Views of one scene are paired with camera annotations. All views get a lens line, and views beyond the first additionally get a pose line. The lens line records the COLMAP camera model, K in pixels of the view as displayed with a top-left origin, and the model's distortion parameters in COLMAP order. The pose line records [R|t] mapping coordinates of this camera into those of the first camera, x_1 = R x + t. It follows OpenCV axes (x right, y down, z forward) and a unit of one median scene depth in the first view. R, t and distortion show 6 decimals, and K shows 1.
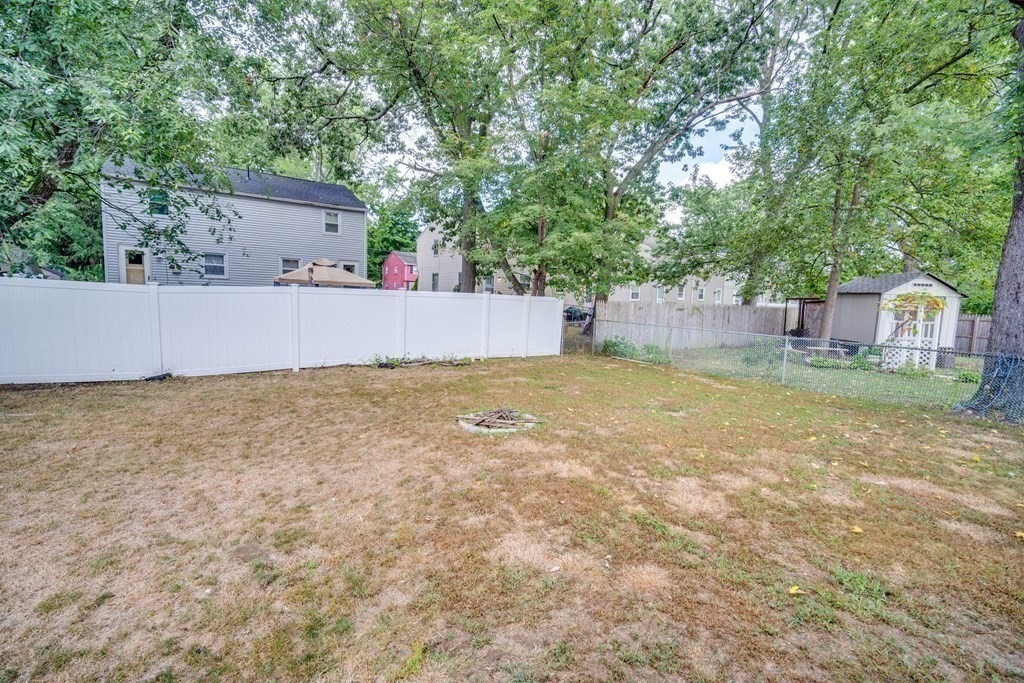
lens RADIAL K [[437.6, 0, 511.6], [0, 437.6, 333.8], [0, 0, 1]] dist [-0.005218, 0.004345]
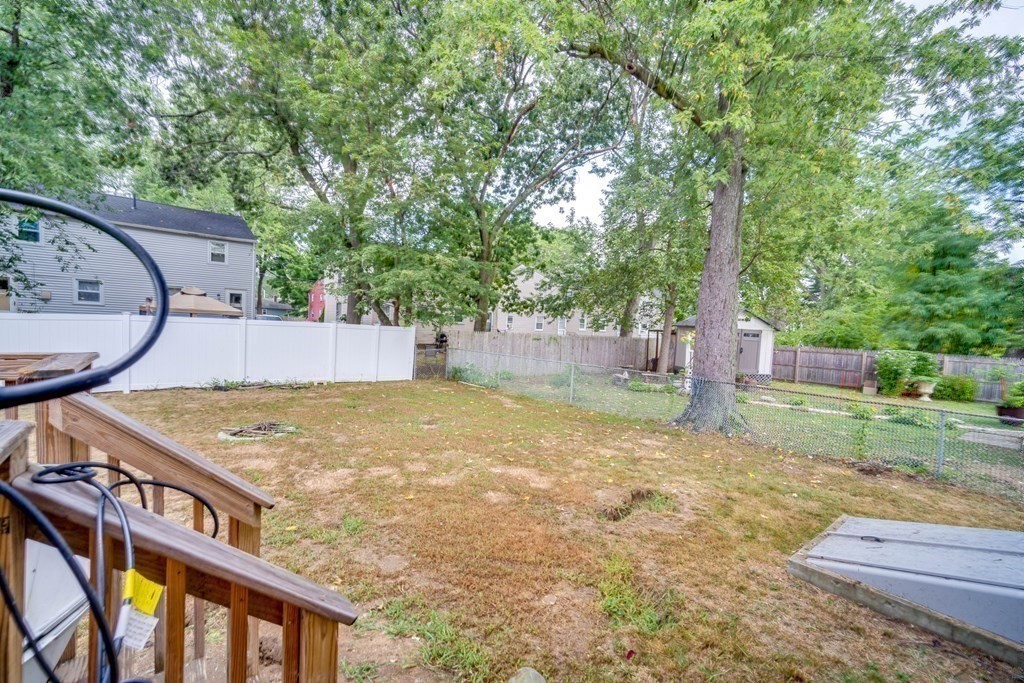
lens RADIAL K [[443.9, 0, 509.8], [0, 443.9, 342.7], [0, 0, 1]] dist [-0.005257, 0.004966]
pose [[0.996998, 0.008234, 0.076989, 0.261611], [-0.004650, 0.998902, -0.046615, 0.005864], [-0.077288, 0.046117, 0.995942, -0.118490]]
